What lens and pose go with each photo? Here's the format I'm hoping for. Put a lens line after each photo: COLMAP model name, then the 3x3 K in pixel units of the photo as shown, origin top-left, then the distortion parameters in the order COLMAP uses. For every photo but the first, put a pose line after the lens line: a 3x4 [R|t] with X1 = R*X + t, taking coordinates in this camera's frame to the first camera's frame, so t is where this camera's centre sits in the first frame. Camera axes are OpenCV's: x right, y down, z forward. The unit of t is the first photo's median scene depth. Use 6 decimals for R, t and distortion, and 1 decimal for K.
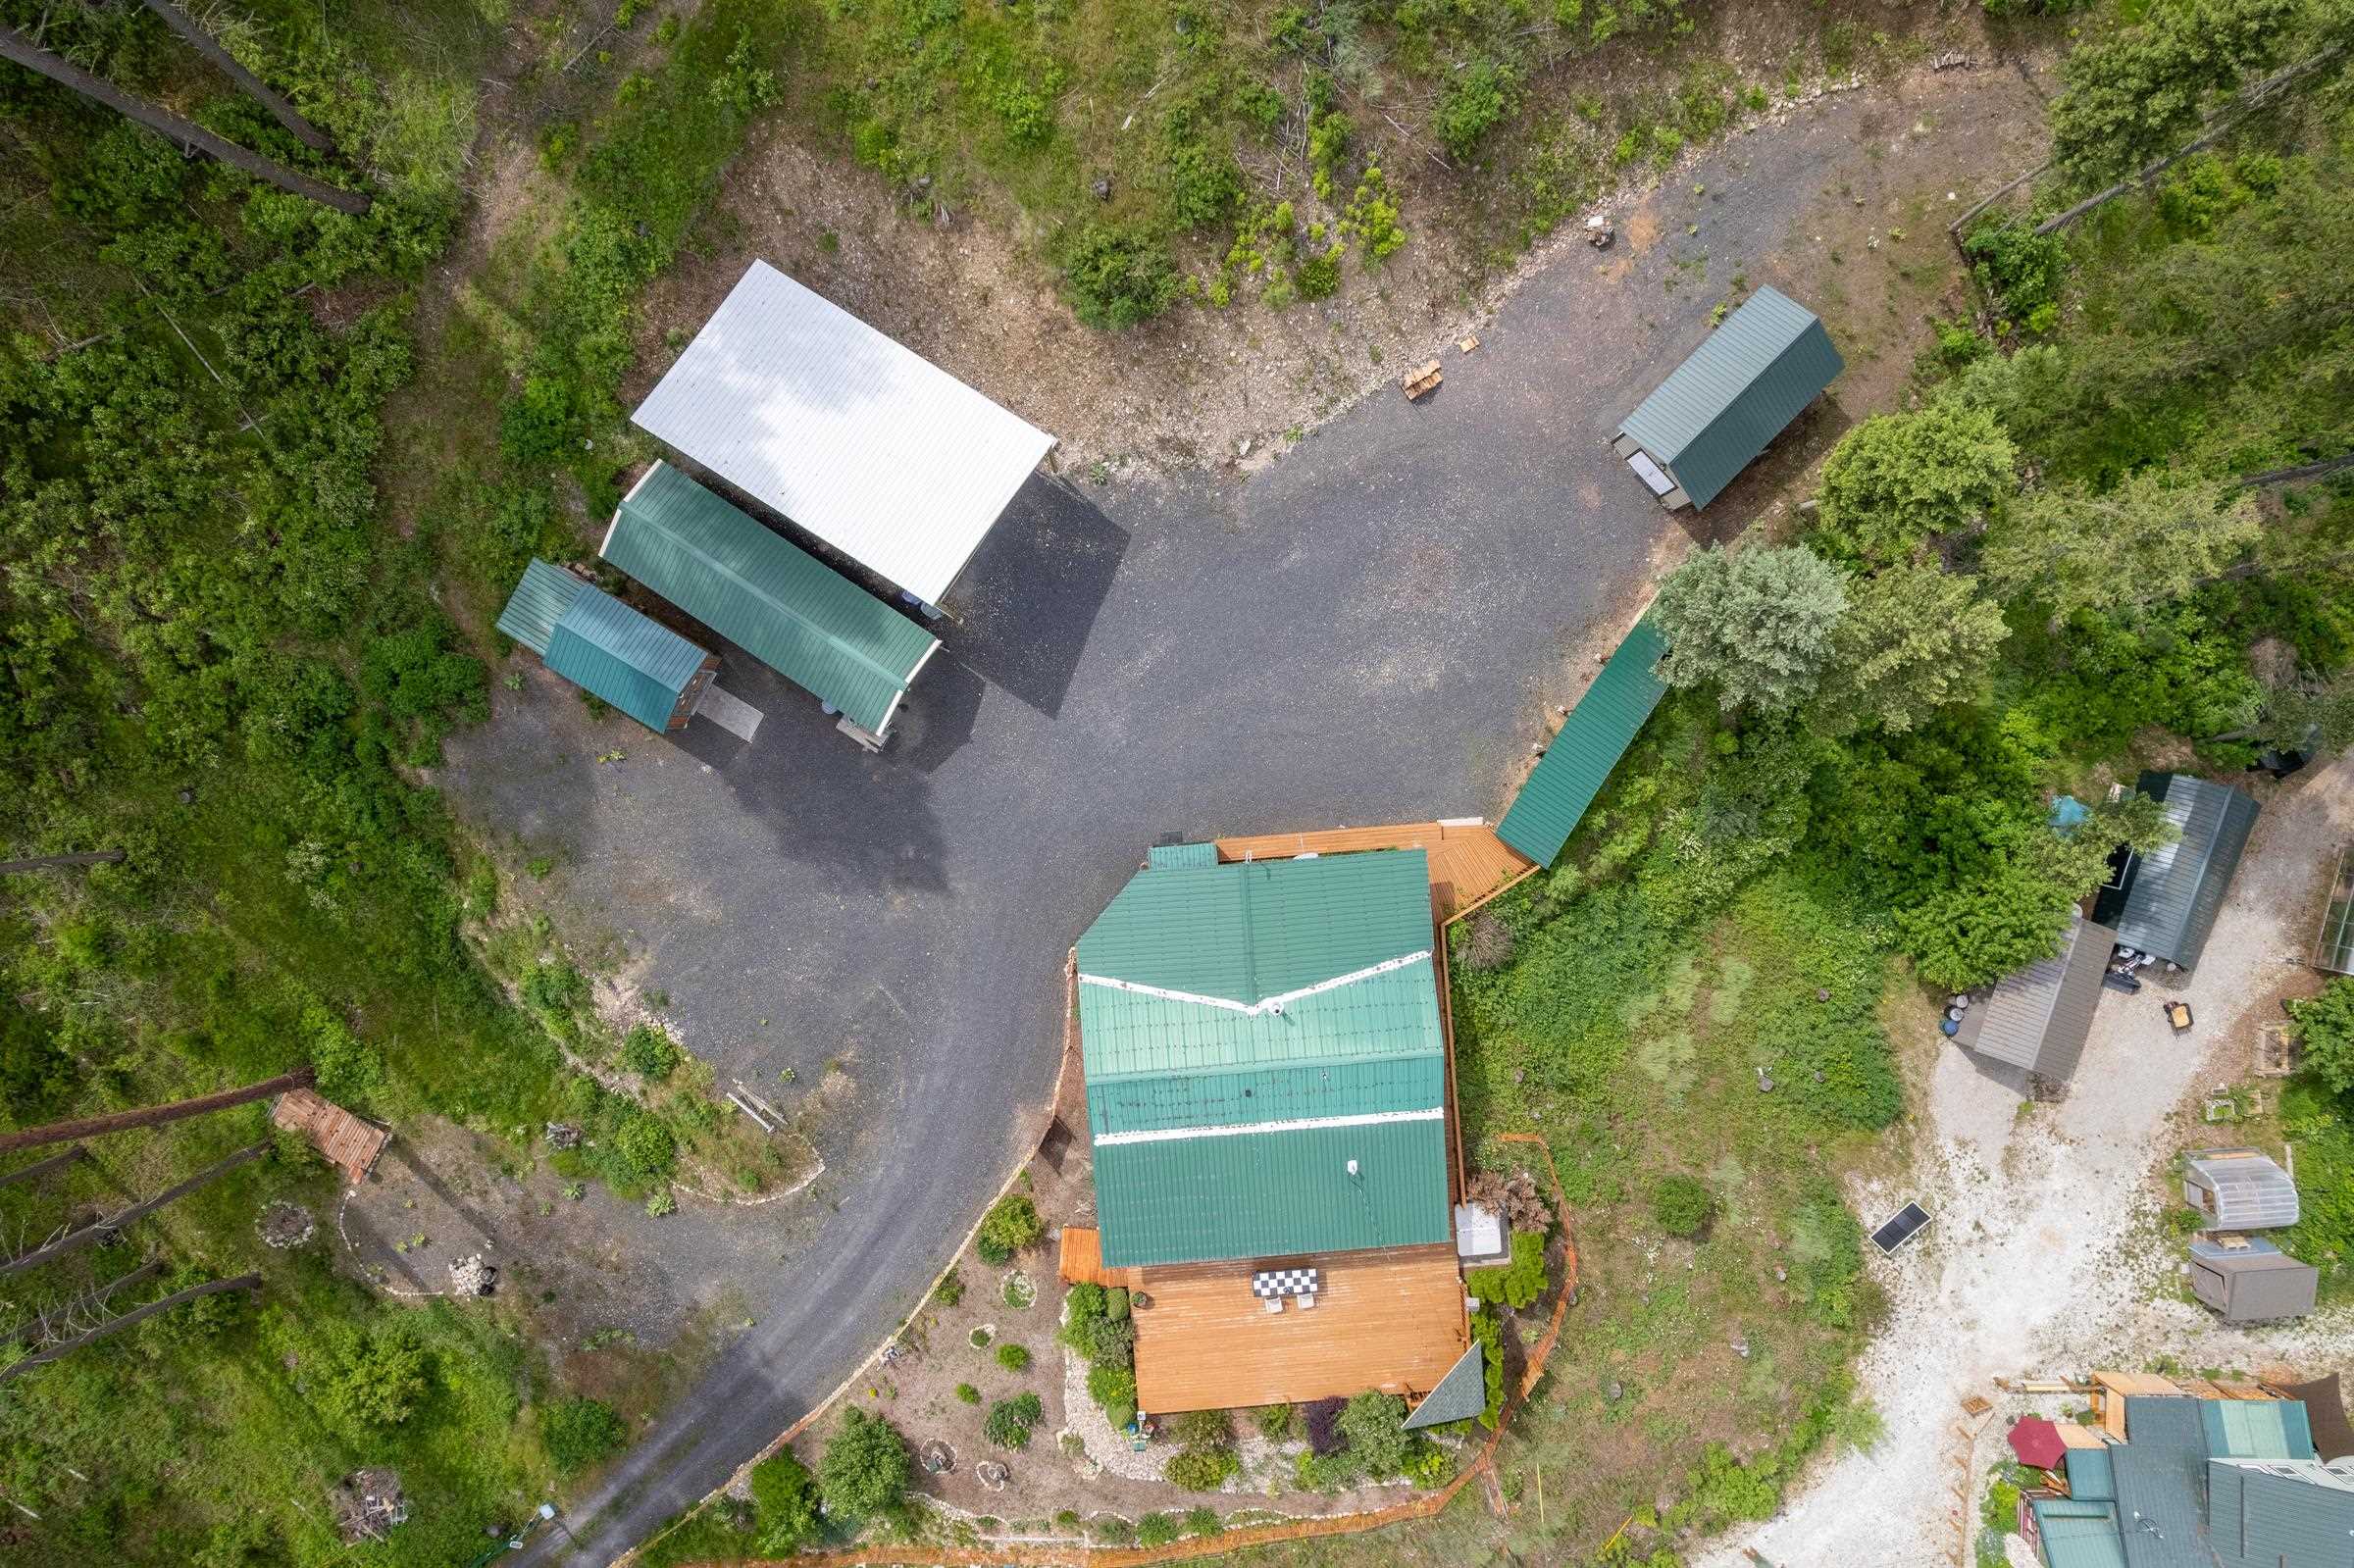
lens RADIAL K [[1501.5, 0, 1179.9], [0, 1501.5, 775.5], [0, 0, 1]] dist [-0.072939, 0.057346]
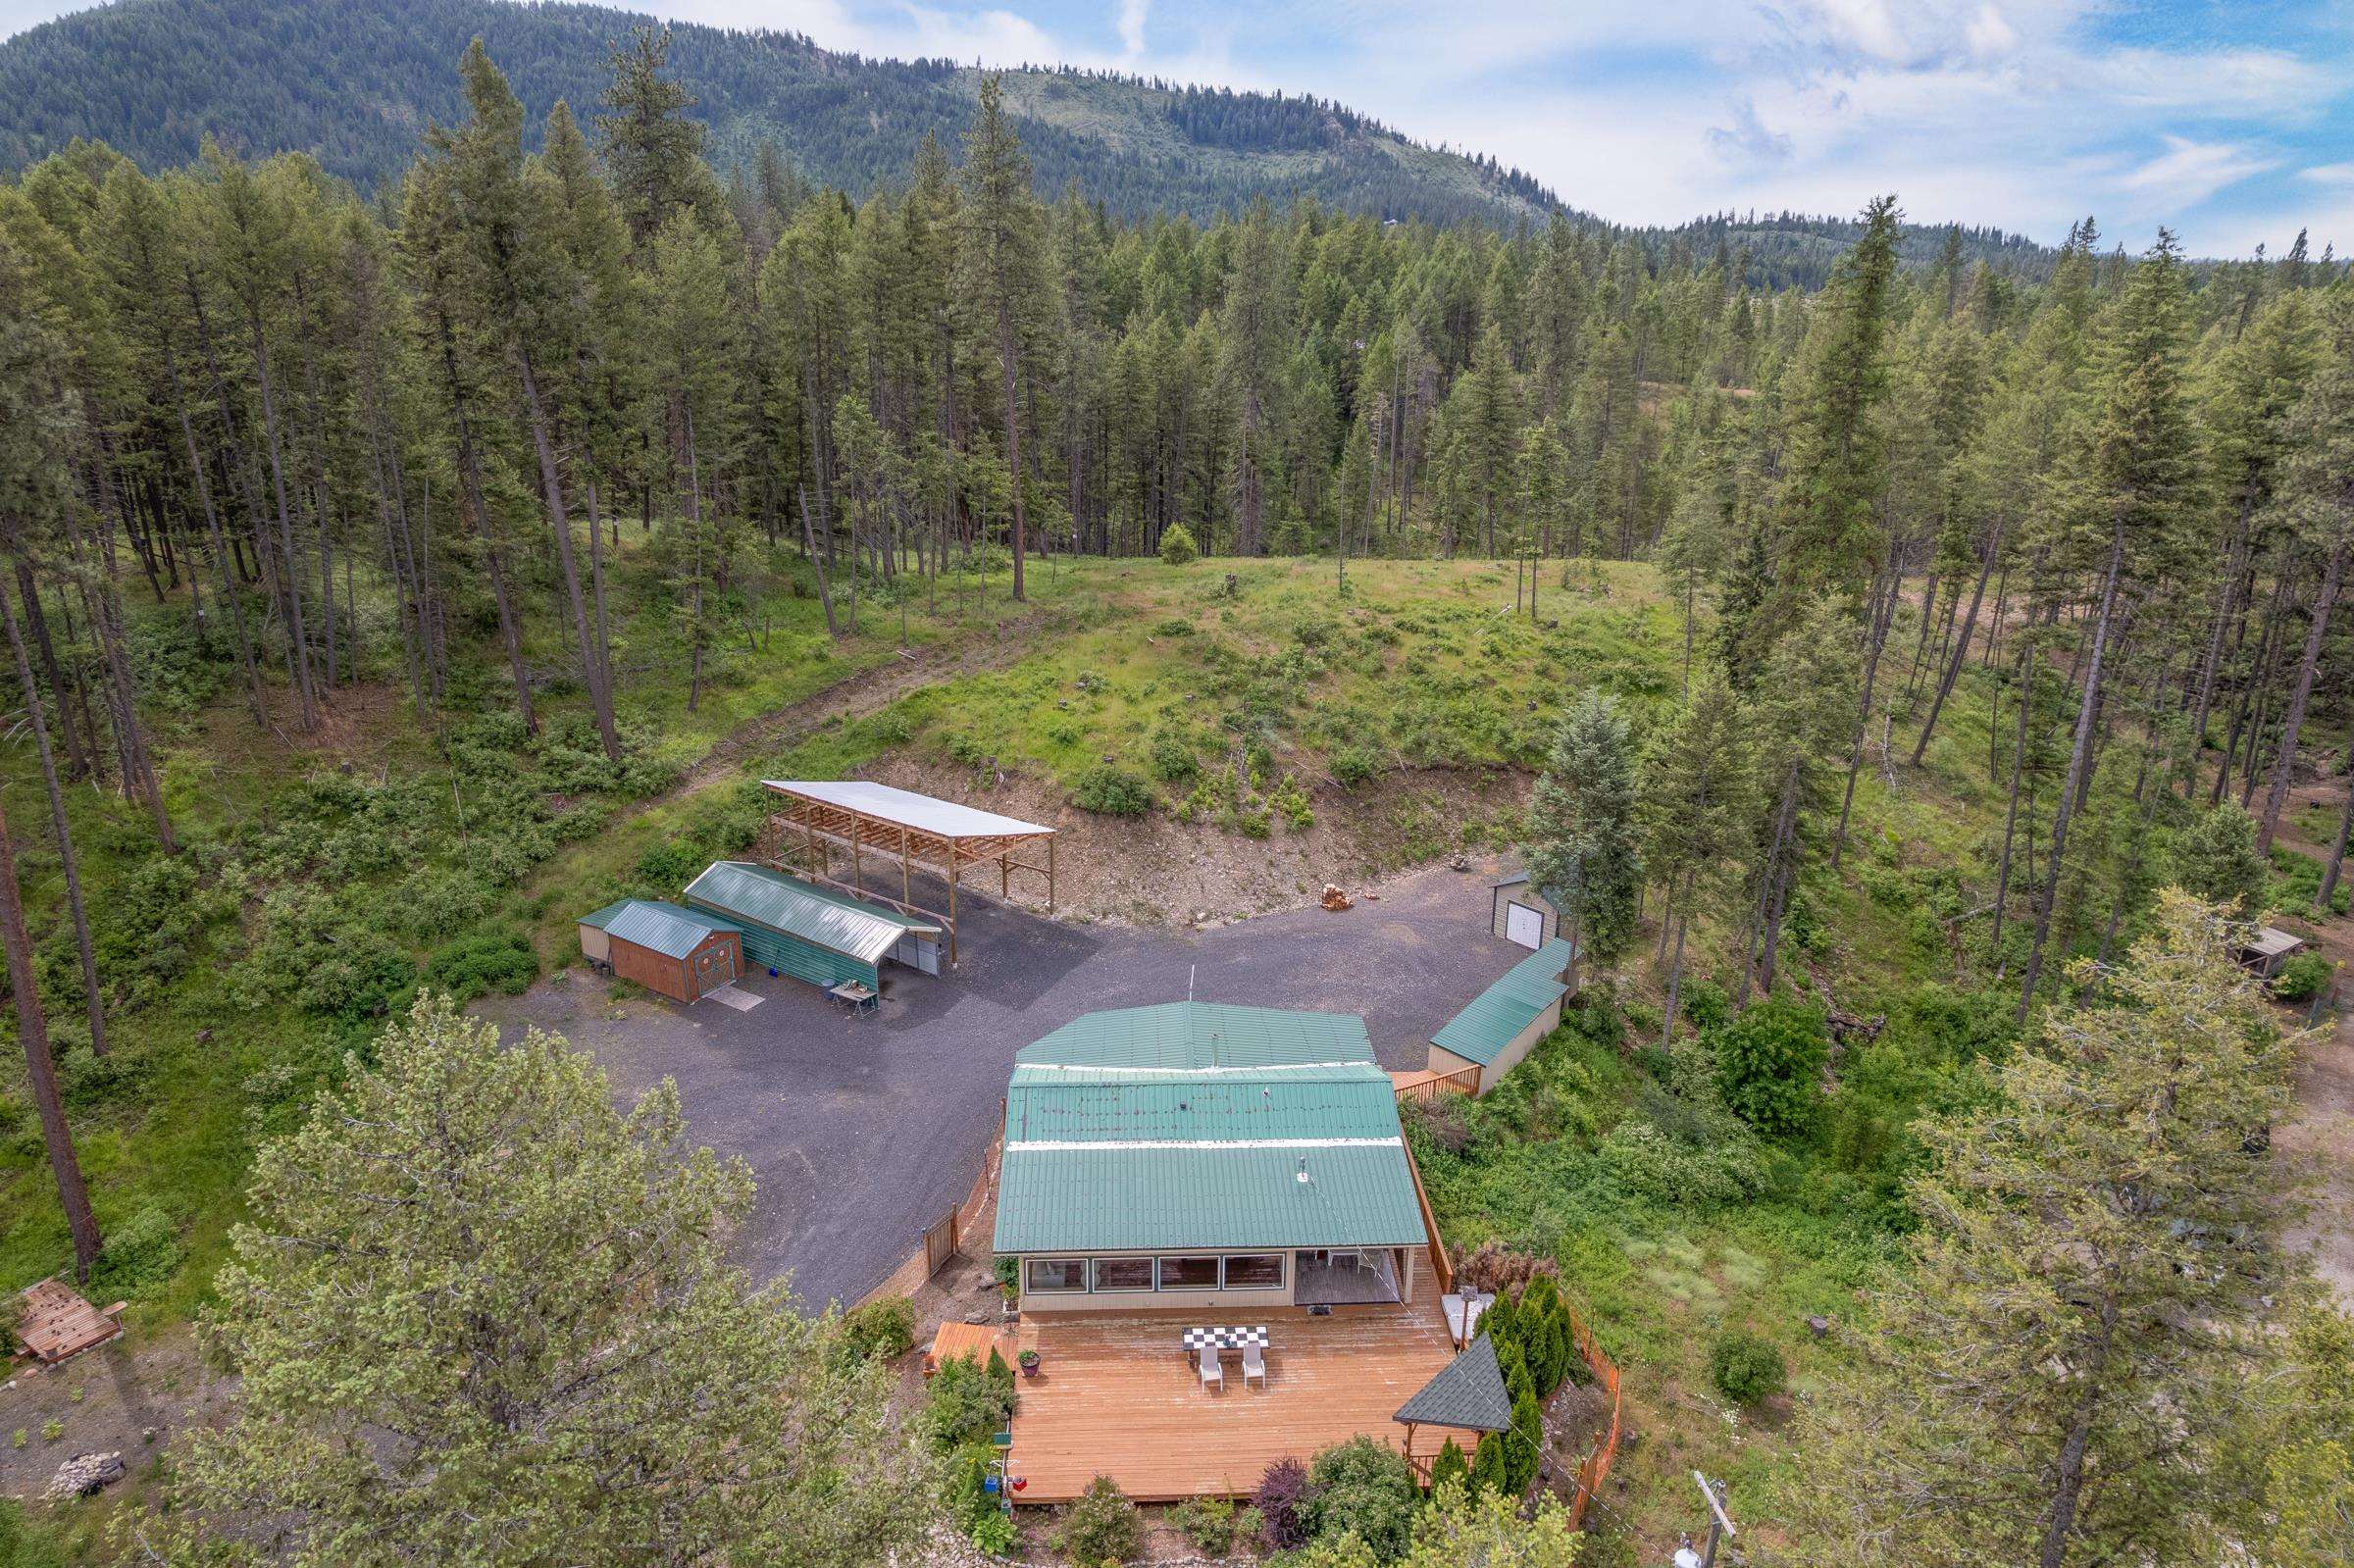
lens RADIAL K [[1501.5, 0, 1179.9], [0, 1501.5, 775.5], [0, 0, 1]] dist [-0.072939, 0.057346]
pose [[0.999106, 0.026832, -0.032680, 0.064524], [-0.039283, 0.302996, -0.952182, 0.971620], [-0.015647, 0.952614, 0.303779, 0.500880]]
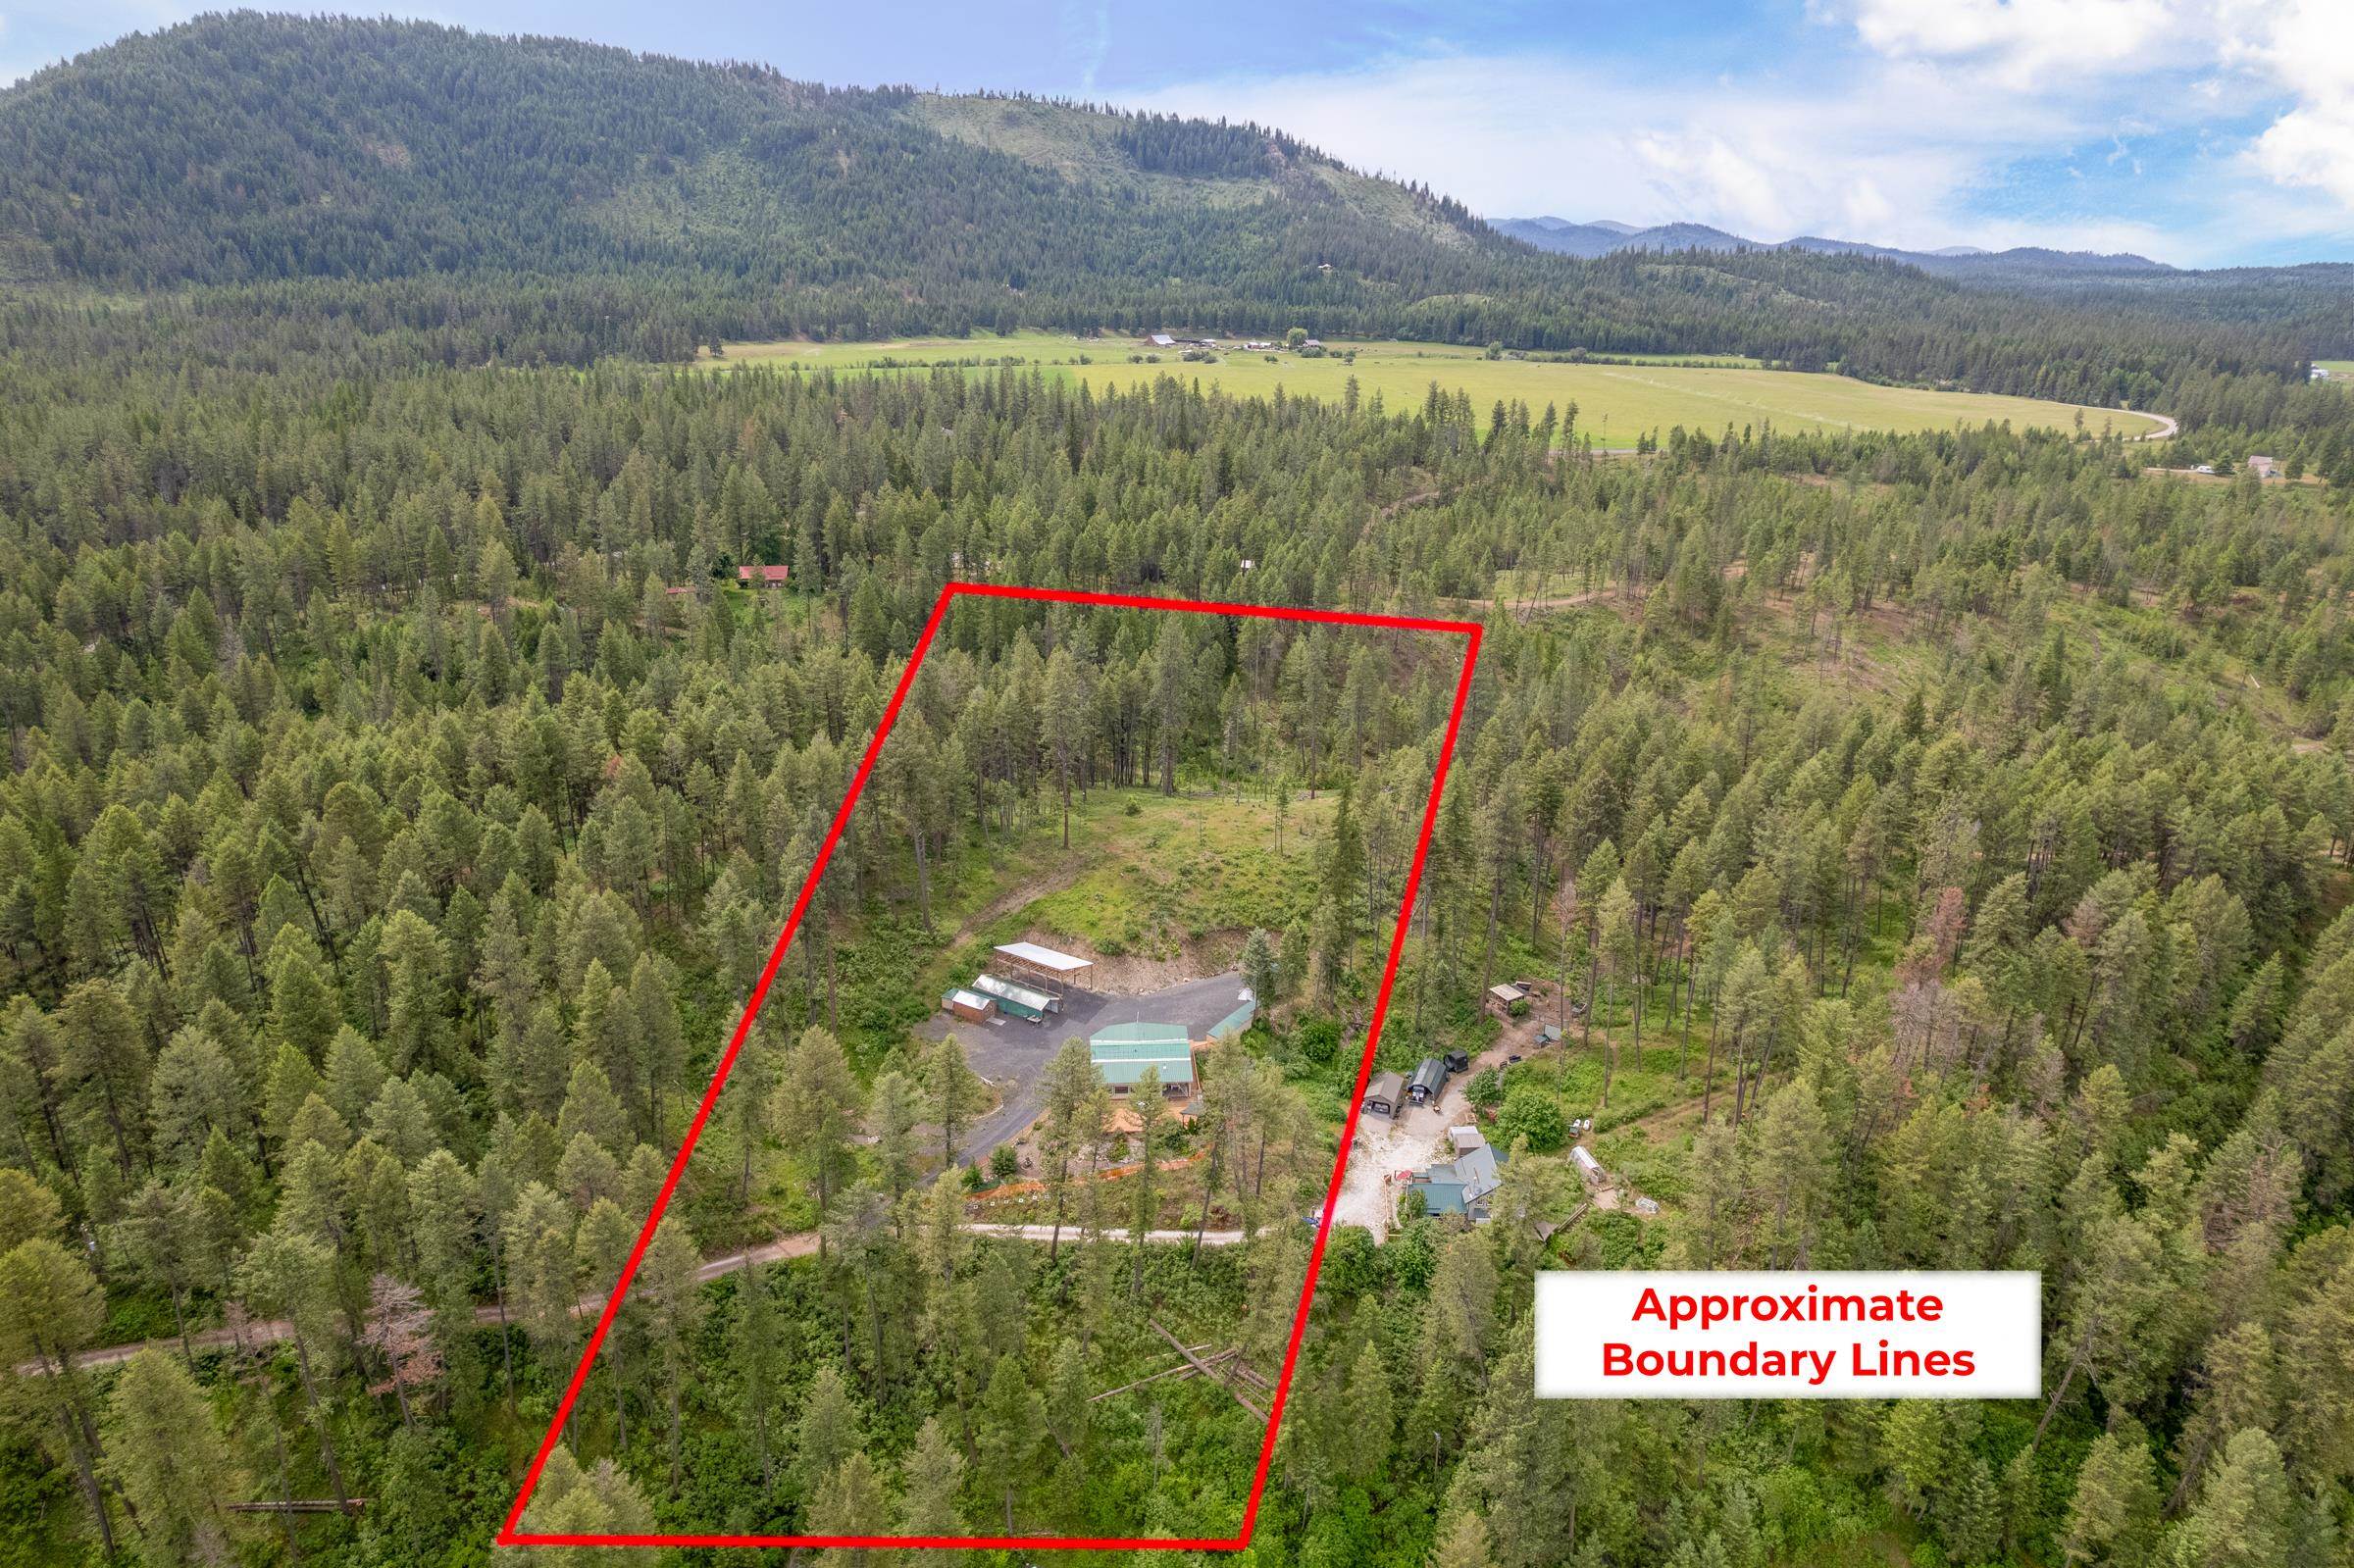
lens RADIAL K [[1501.5, 0, 1179.9], [0, 1501.5, 775.5], [0, 0, 1]] dist [-0.072939, 0.057346]
pose [[0.999722, 0.023582, 0.000041, 0.128791], [-0.007443, 0.317208, -0.948327, 3.230073], [-0.022377, 0.948063, 0.317295, -0.727105]]
